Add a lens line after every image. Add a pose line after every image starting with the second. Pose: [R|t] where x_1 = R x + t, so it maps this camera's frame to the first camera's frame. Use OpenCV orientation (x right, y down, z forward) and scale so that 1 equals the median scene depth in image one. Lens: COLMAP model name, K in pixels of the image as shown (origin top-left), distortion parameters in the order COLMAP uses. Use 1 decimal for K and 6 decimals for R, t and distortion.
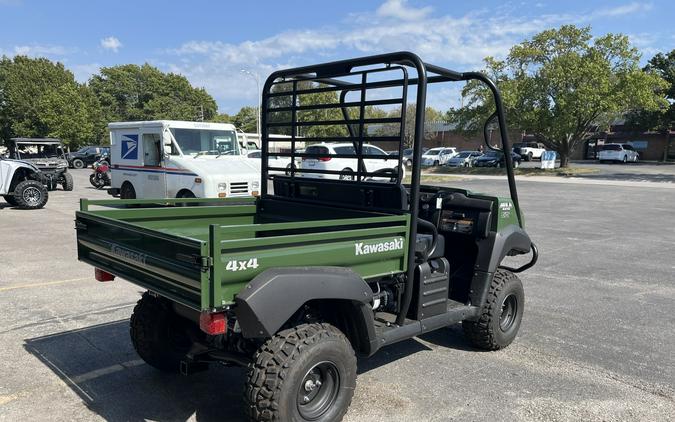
lens RADIAL K [[509.7, 0, 338.2], [0, 509.7, 249.1], [0, 0, 1]] dist [0.039467, -0.057613]
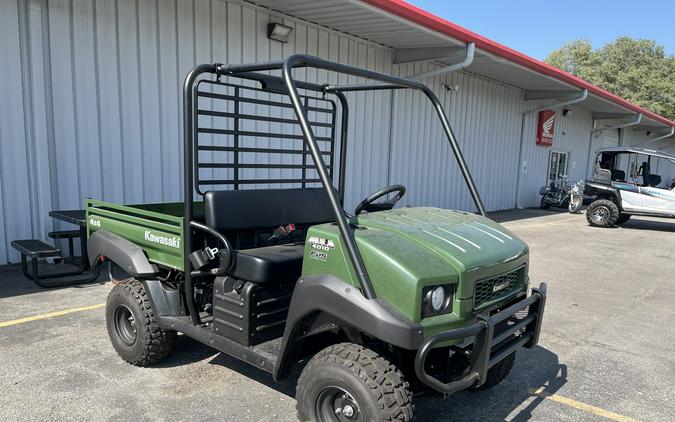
lens RADIAL K [[509.7, 0, 336.3], [0, 509.7, 256.9], [0, 0, 1]] dist [0.039467, -0.057613]
pose [[0.087757, 0.165633, -0.982275, 0.091750], [-0.200937, 0.968753, 0.145401, -0.015611], [0.975665, 0.184616, 0.118296, 0.089939]]
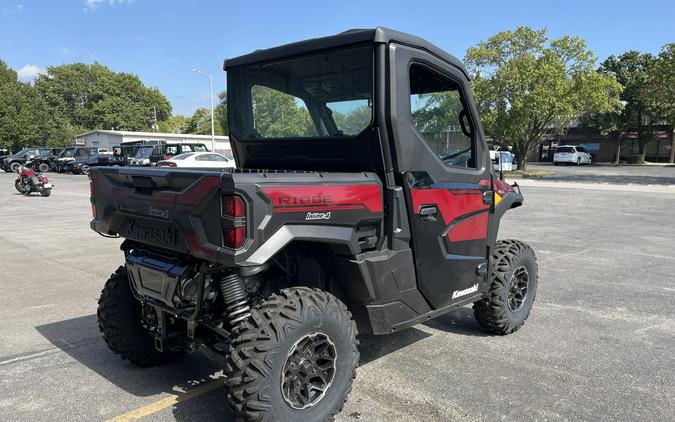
lens RADIAL K [[509.7, 0, 333.8], [0, 509.7, 251.5], [0, 0, 1]] dist [0.039467, -0.057613]
pose [[0.997558, -0.013642, 0.068492, 0.007589], [0.013626, 0.999907, 0.000705, -0.006419], [-0.068495, 0.000230, 0.997651, 0.033344]]
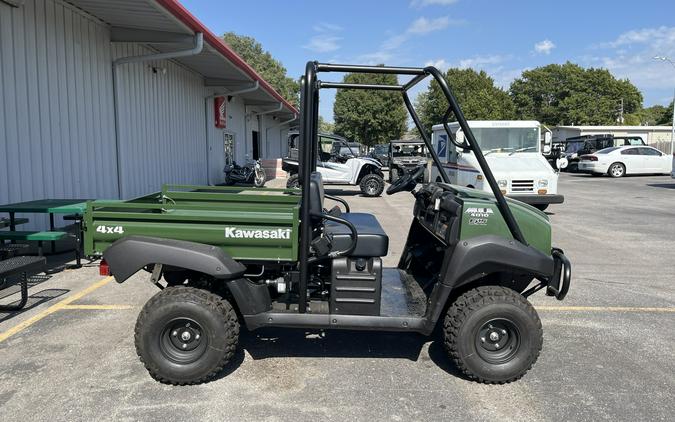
lens RADIAL K [[509.7, 0, 343.2], [0, 509.7, 208.4], [0, 0, 1]] dist [0.039467, -0.057613]
pose [[0.725627, 0.067726, -0.684747, 0.071016], [-0.117303, 0.992753, -0.026116, -0.003803], [0.678016, 0.099273, 0.728313, 0.021060]]
